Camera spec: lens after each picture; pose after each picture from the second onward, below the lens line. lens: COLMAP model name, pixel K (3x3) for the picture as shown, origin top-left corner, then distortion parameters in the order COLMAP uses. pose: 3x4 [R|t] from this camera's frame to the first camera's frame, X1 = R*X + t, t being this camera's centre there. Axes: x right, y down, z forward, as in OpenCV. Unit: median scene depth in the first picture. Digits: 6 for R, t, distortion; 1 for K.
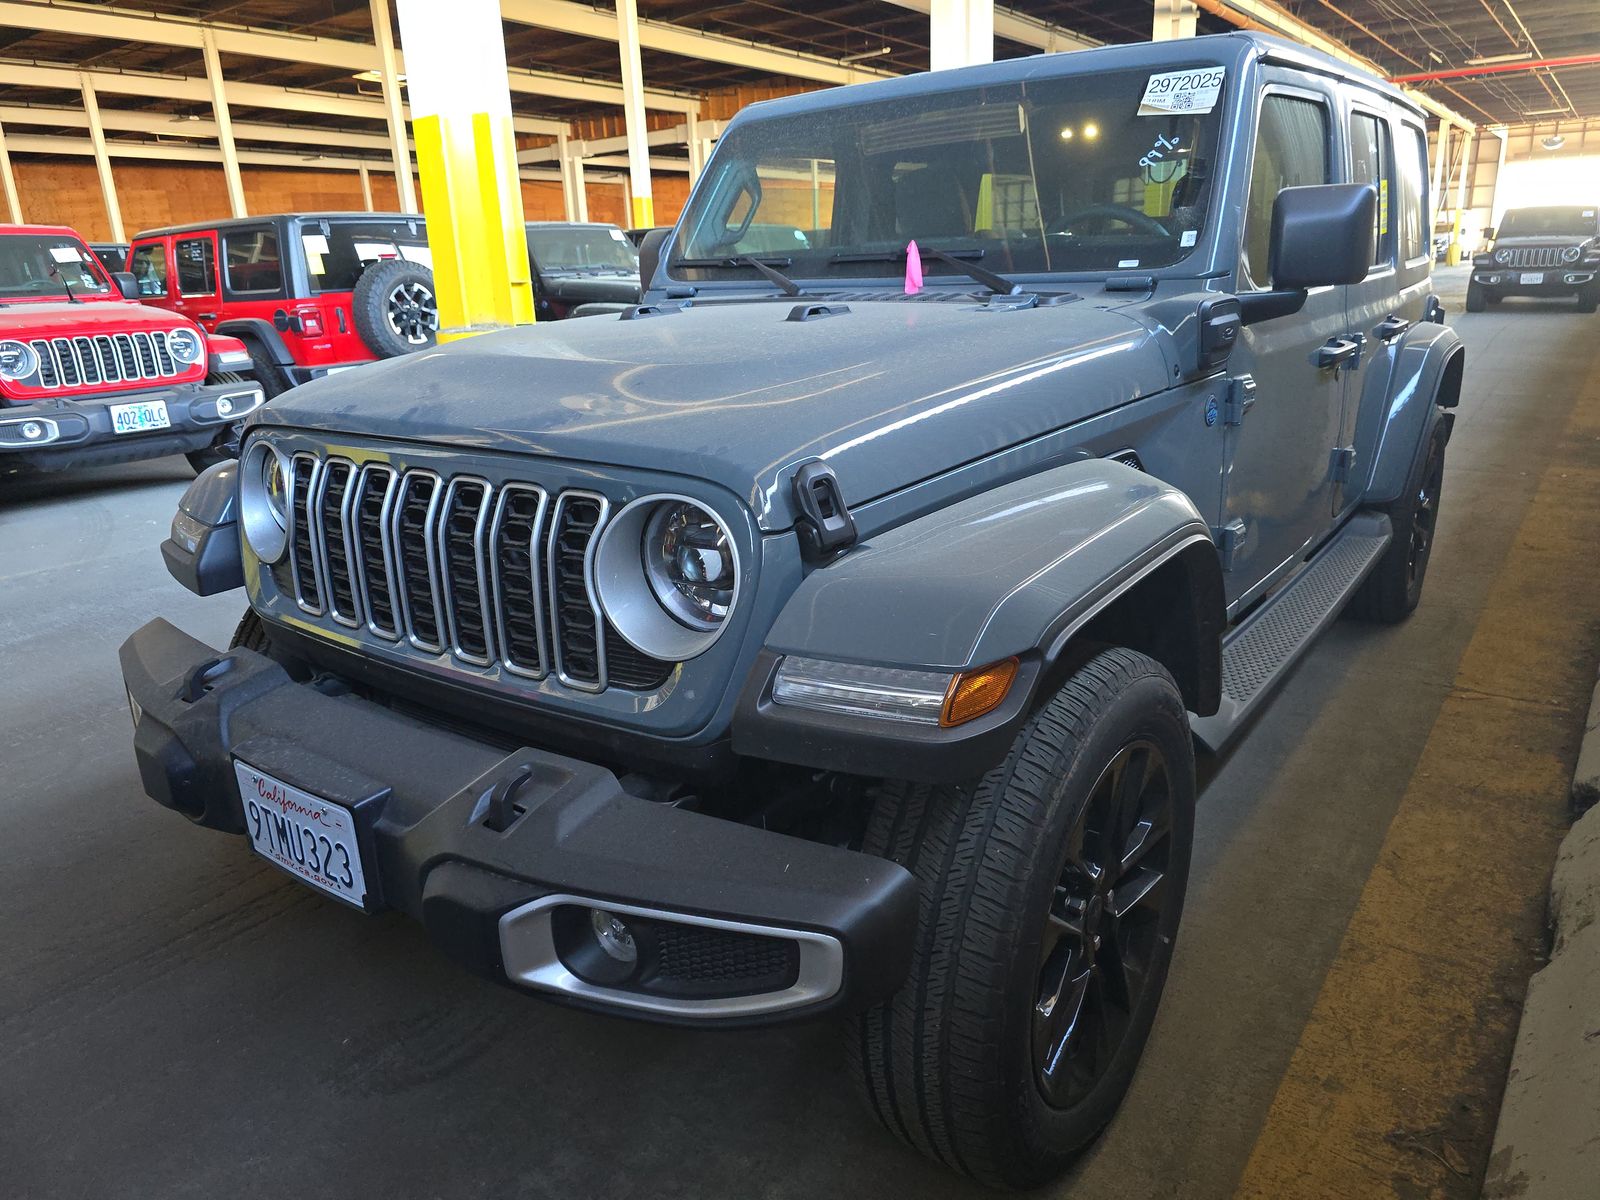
lens RADIAL K [[1088.3, 0, 800.0], [0, 1088.3, 600.0], [0, 0, 1]] dist [0.043655, 0.001293]
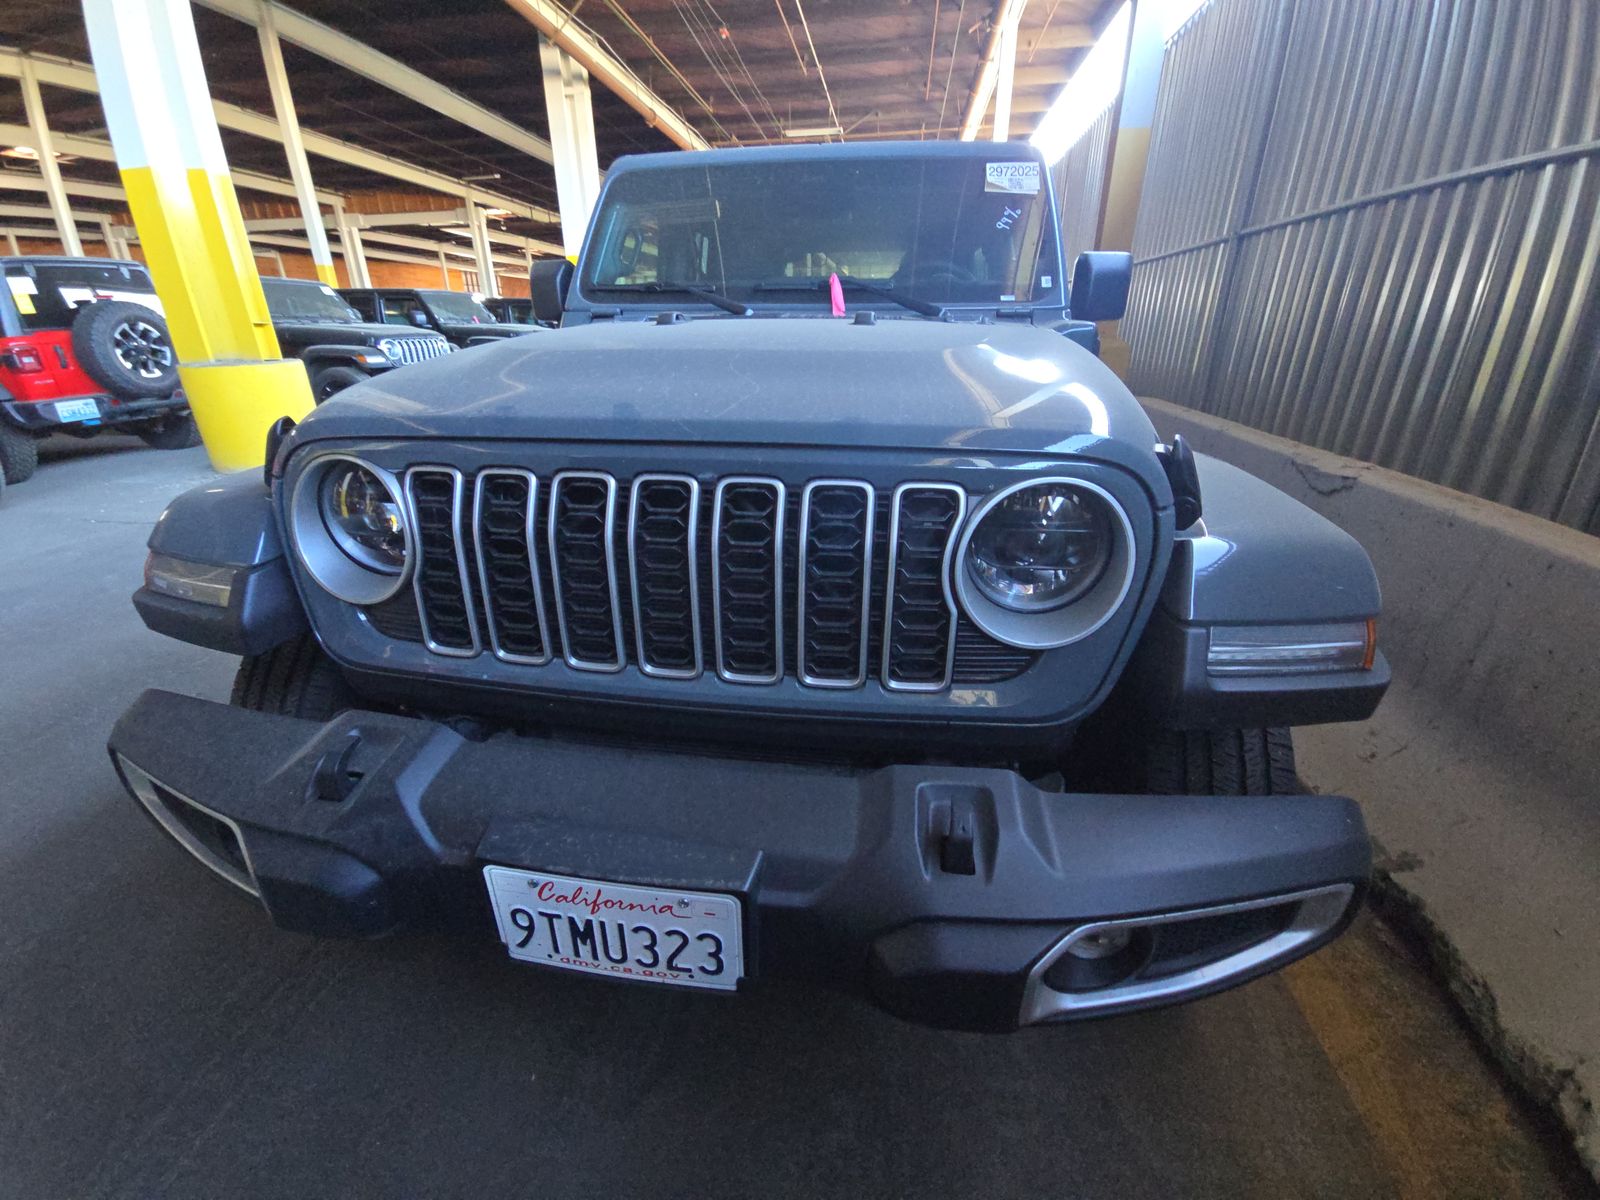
lens RADIAL K [[640.2, 0, 800.0], [0, 640.2, 600.0], [0, 0, 1]] dist [0.024236, -0.017322]
pose [[0.882906, -0.147737, 0.445702, -0.093396], [0.106578, 0.987491, 0.116201, -0.013005], [-0.457294, -0.055093, 0.887607, 0.096235]]
